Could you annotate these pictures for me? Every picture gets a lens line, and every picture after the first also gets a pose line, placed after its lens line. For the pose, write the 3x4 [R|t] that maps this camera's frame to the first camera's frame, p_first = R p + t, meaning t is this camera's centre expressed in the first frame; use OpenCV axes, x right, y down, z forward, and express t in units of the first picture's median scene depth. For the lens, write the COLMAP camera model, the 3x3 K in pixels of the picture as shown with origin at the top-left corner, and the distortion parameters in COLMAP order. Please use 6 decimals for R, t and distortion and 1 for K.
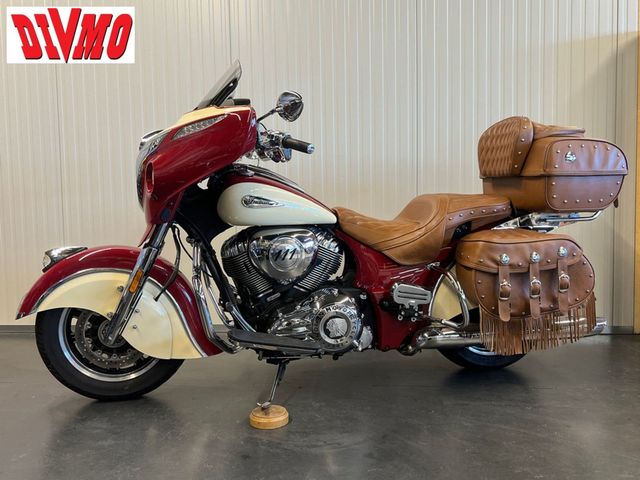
lens RADIAL K [[543.2, 0, 320.0], [0, 543.2, 240.0], [0, 0, 1]] dist [0.121424, -0.223264]
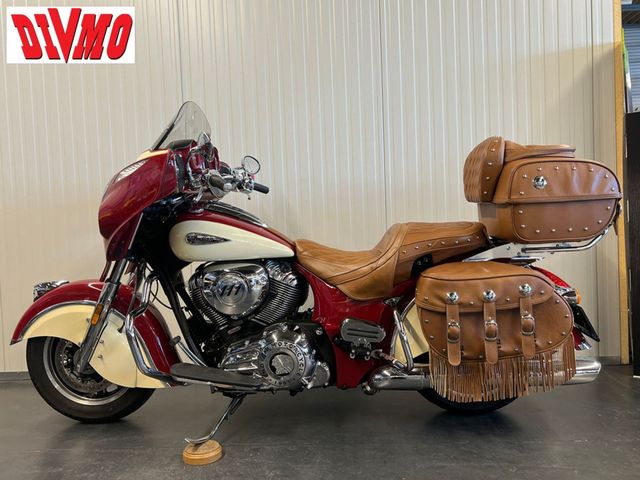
lens RADIAL K [[543.2, 0, 320.0], [0, 543.2, 240.0], [0, 0, 1]] dist [0.121424, -0.223264]
pose [[0.969440, -0.012445, -0.245013, 0.329619], [0.008869, 0.999838, -0.015694, -0.046198], [0.245168, 0.013041, 0.969393, 0.054742]]
